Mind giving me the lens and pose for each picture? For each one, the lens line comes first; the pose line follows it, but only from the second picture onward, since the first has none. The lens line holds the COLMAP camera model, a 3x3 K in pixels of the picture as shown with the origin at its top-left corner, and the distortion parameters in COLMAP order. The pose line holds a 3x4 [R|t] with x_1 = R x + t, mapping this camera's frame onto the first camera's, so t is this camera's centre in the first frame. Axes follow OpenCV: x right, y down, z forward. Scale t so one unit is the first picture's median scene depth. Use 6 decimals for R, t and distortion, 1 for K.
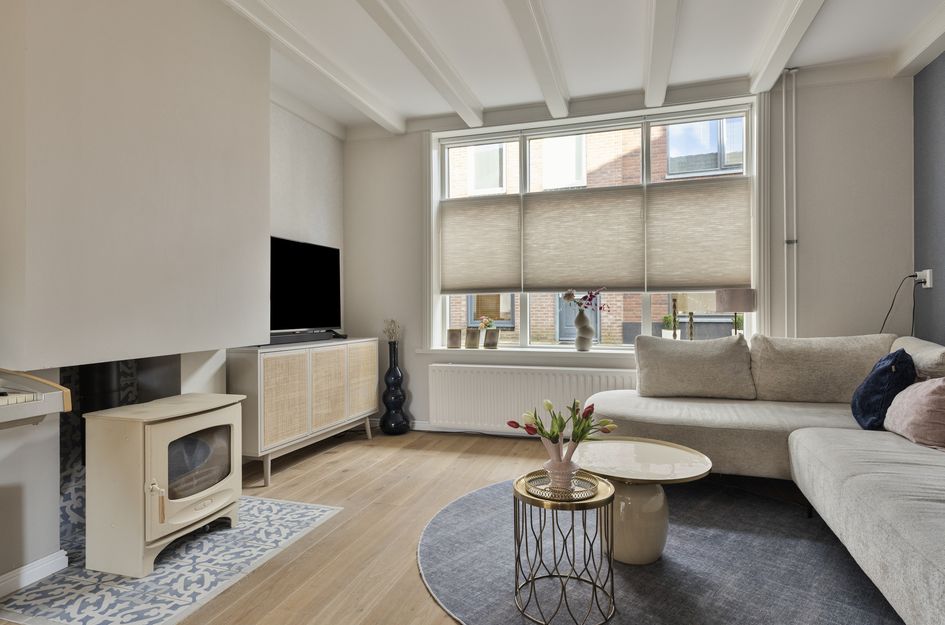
lens RADIAL K [[533.3, 0, 470.3], [0, 533.3, 305.7], [0, 0, 1]] dist [0.004934, -0.000428]
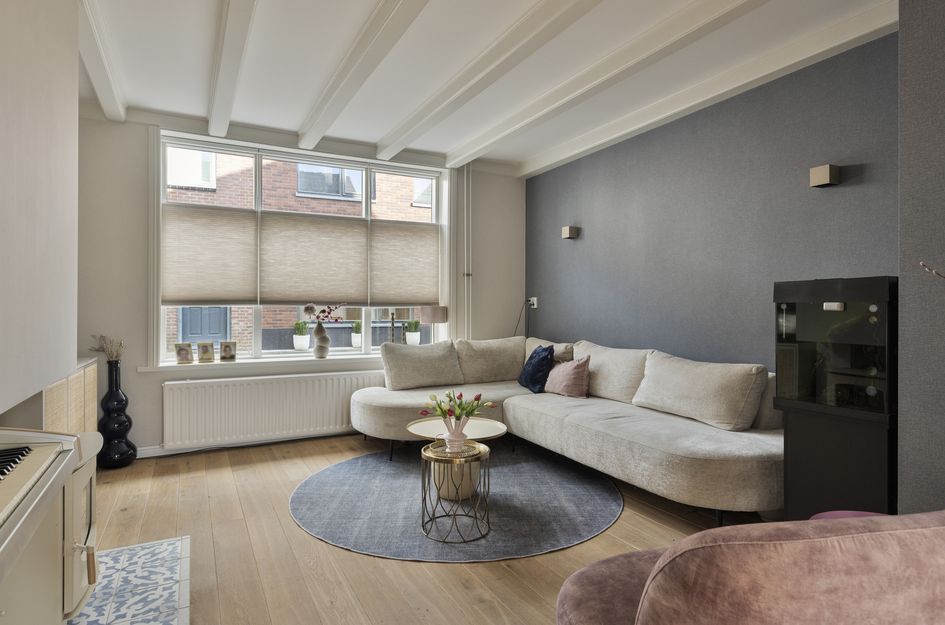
lens RADIAL K [[533.3, 0, 470.3], [0, 533.3, 305.7], [0, 0, 1]] dist [0.004934, -0.000428]
pose [[0.697450, 0.011166, 0.716547, -0.405101], [-0.007329, 0.999937, -0.008448, -0.020626], [-0.716596, 0.000641, 0.697488, -0.021694]]
